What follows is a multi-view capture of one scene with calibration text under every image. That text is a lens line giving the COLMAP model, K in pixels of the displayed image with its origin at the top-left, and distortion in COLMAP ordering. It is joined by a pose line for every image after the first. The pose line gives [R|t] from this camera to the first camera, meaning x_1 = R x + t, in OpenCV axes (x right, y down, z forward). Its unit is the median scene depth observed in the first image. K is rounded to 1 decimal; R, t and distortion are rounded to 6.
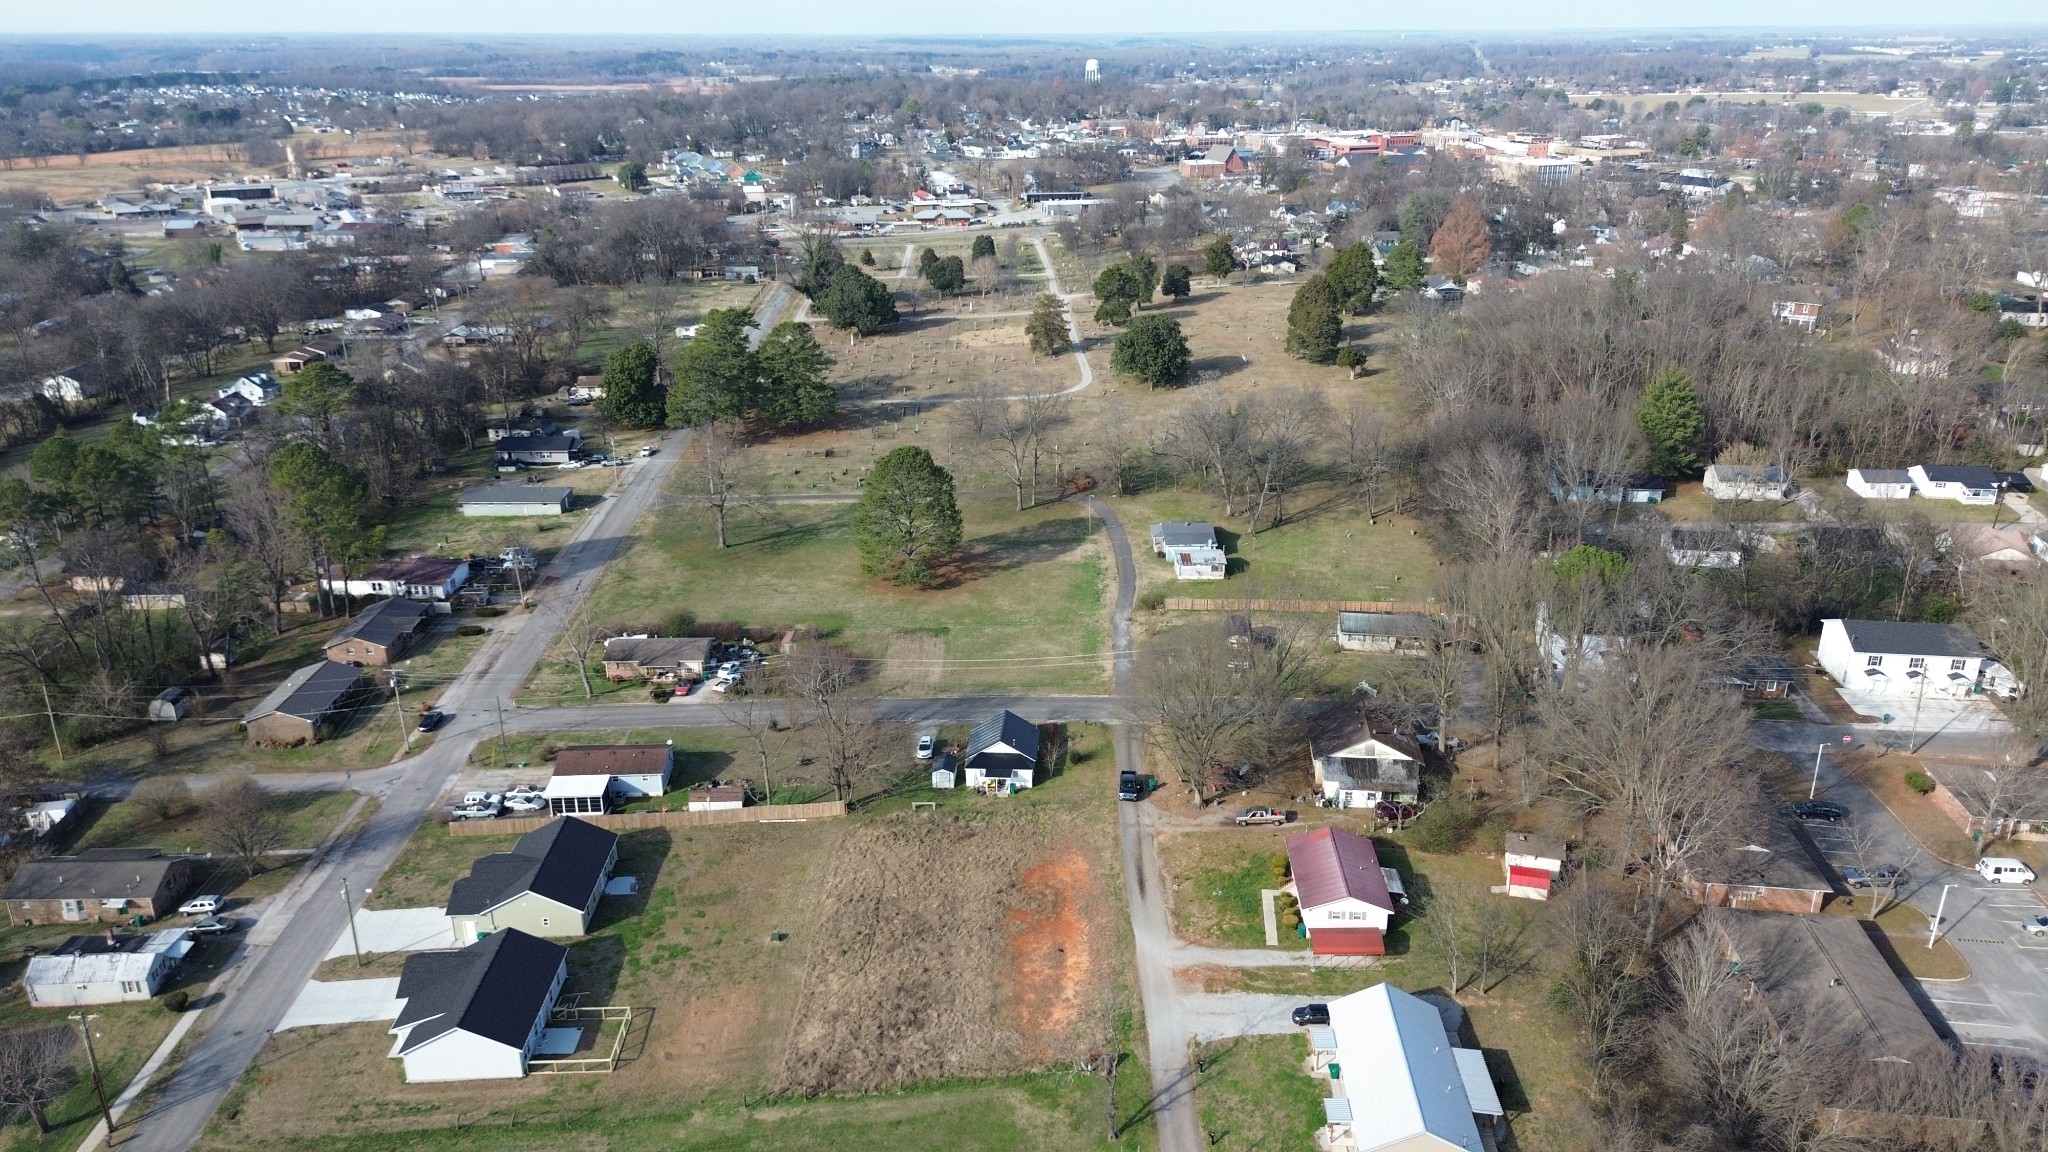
lens RADIAL K [[1444.6, 0, 1022.2], [0, 1444.6, 579.7], [0, 0, 1]] dist [0.078168, -0.082078]
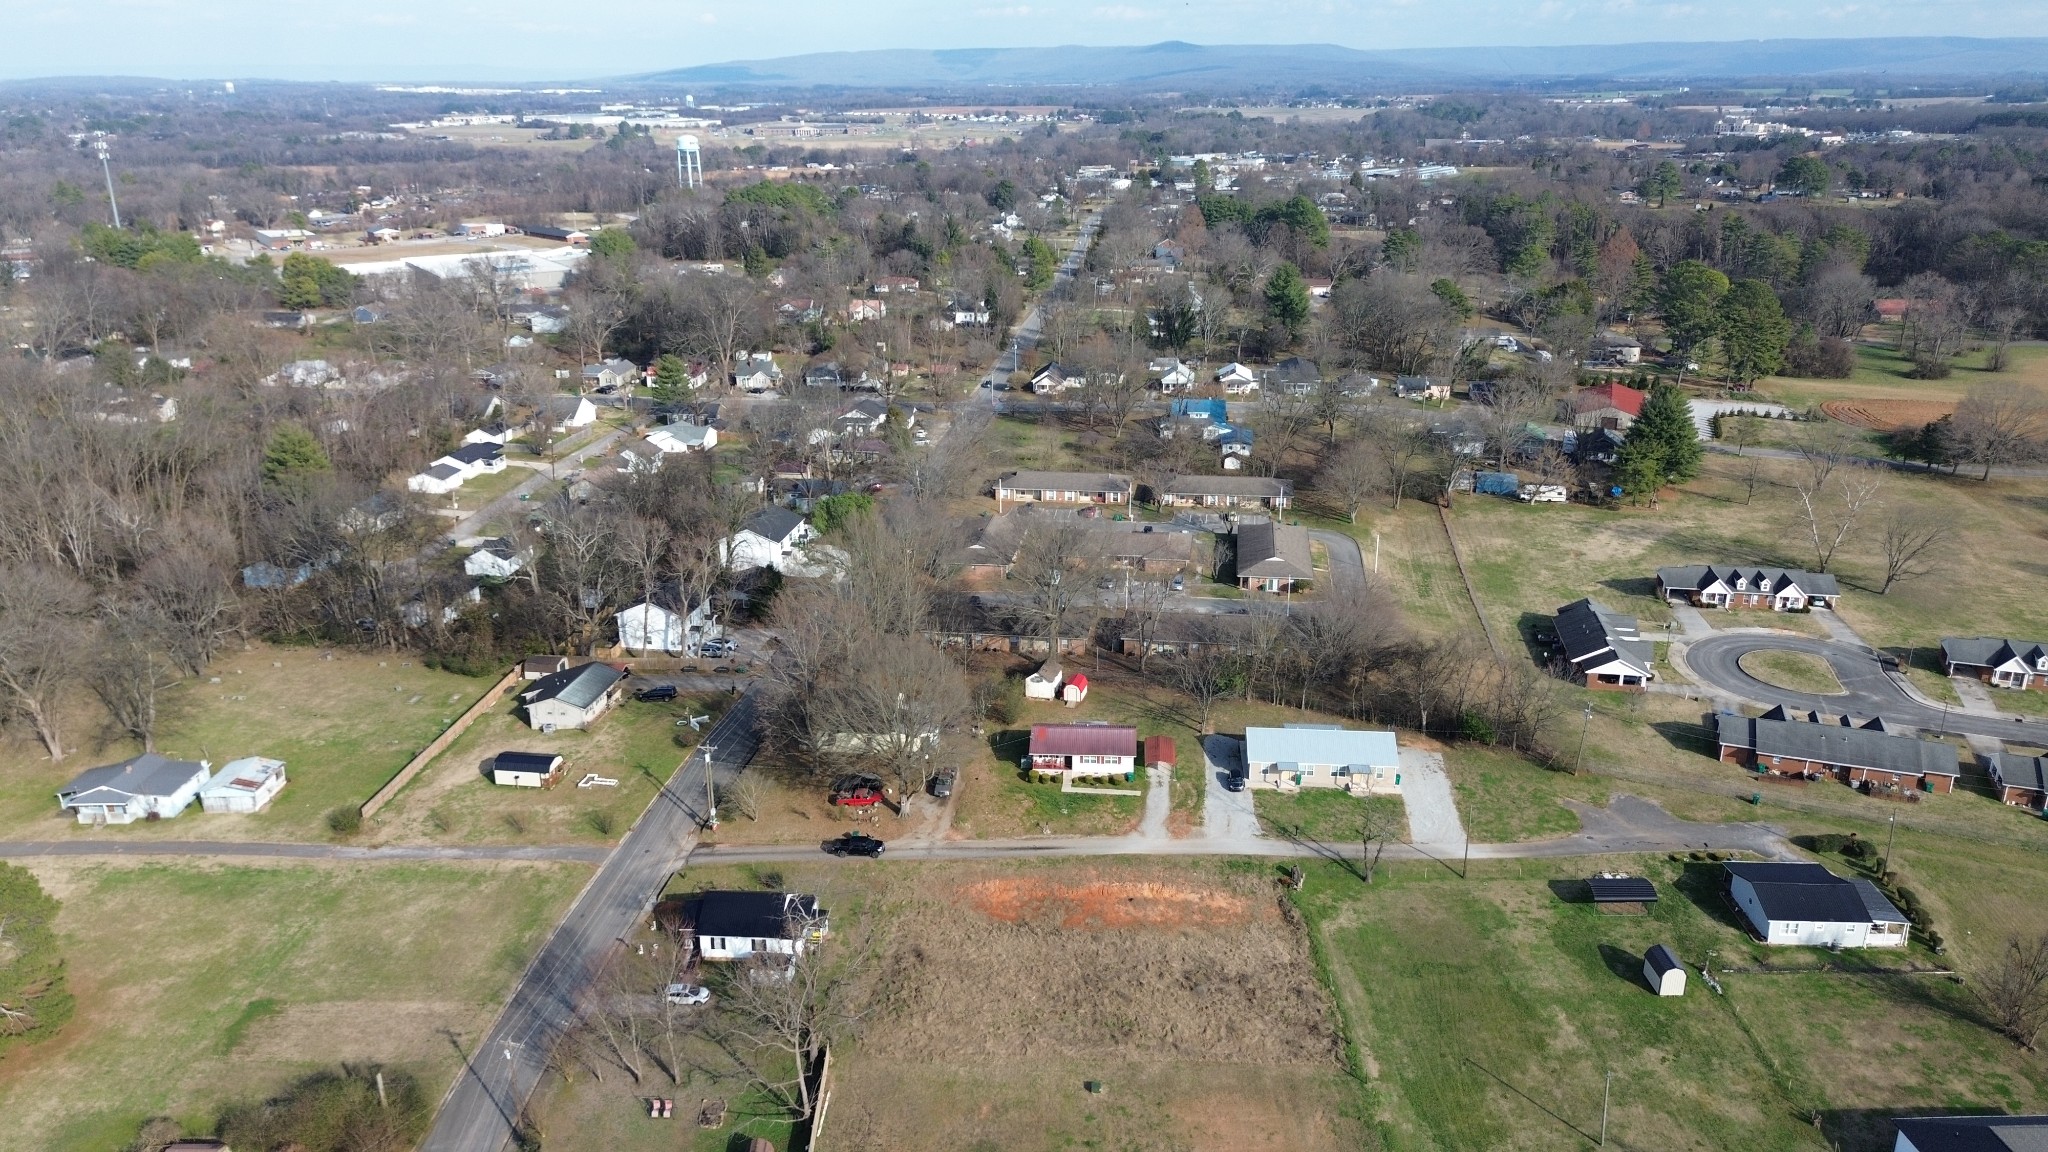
lens RADIAL K [[1444.6, 0, 1022.2], [0, 1444.6, 579.7], [0, 0, 1]] dist [0.078168, -0.082078]
pose [[0.019543, -0.323507, 0.946024, -0.618108], [0.359414, 0.885226, 0.295292, -0.207075], [-0.932973, 0.334243, 0.133573, 0.559095]]
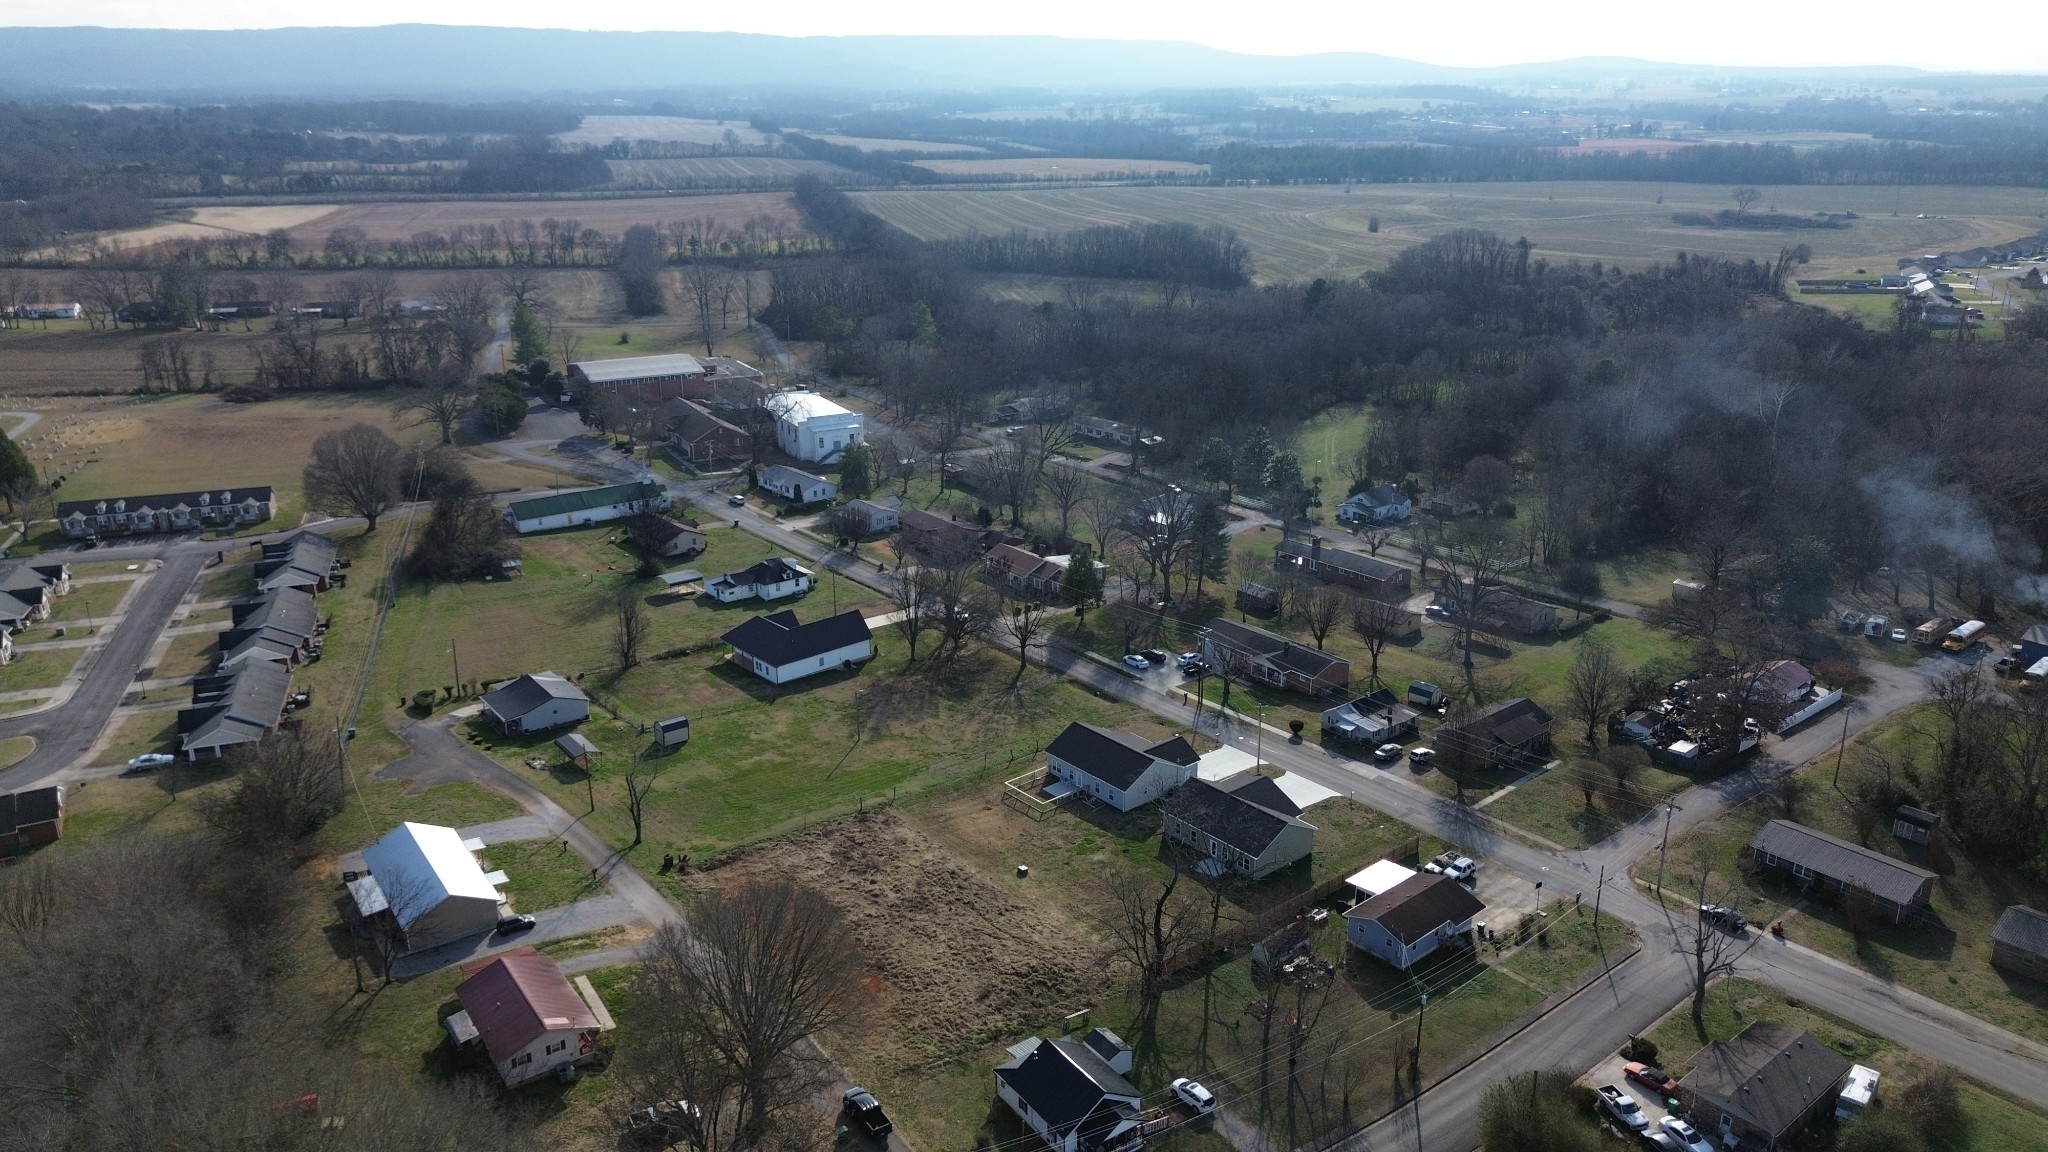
lens RADIAL K [[1444.6, 0, 1022.2], [0, 1444.6, 579.7], [0, 0, 1]] dist [0.078168, -0.082078]
pose [[-0.781523, 0.210878, -0.587157, 0.300003], [-0.213602, 0.793817, 0.569411, -0.387627], [0.586171, 0.570425, -0.575342, 1.032353]]
